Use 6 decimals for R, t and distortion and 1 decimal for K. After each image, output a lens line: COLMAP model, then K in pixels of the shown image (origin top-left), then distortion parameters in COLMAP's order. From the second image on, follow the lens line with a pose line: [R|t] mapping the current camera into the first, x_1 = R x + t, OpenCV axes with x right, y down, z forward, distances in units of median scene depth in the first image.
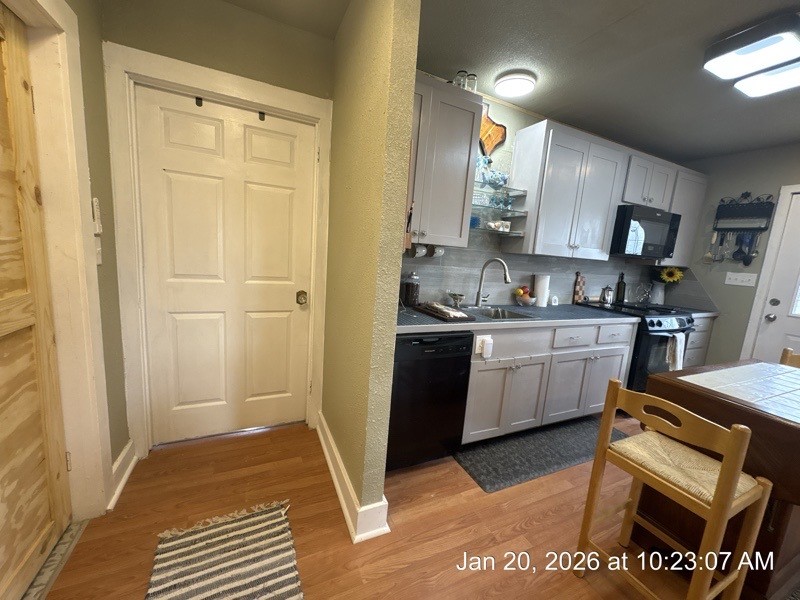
lens RADIAL K [[316.7, 0, 399.2], [0, 316.7, 300.0], [0, 0, 1]] dist [0.000026, -0.000171]
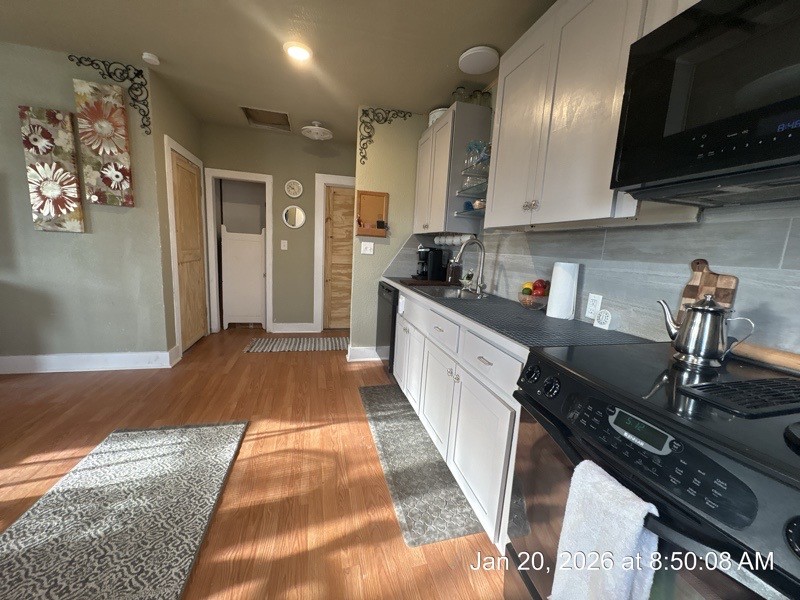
lens RADIAL K [[316.7, 0, 400.4], [0, 316.7, 299.8], [0, 0, 1]] dist [0.000026, -0.000171]
pose [[-0.166921, 0.071739, -0.983357, 1.220728], [-0.225023, 0.968256, 0.108834, -0.010285], [0.959949, 0.239445, -0.145480, 0.931211]]
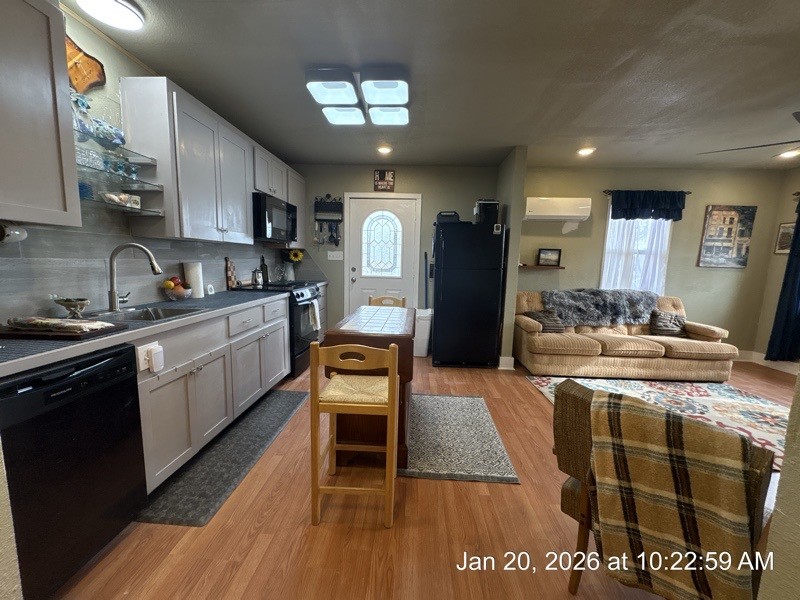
lens RADIAL K [[316.7, 0, 399.0], [0, 316.7, 300.2], [0, 0, 1]] dist [0.000026, -0.000171]
pose [[0.474615, -0.174080, 0.862807, -0.064363], [0.146115, 0.982229, 0.117800, 0.005847], [-0.867981, 0.070159, 0.491617, 0.079228]]
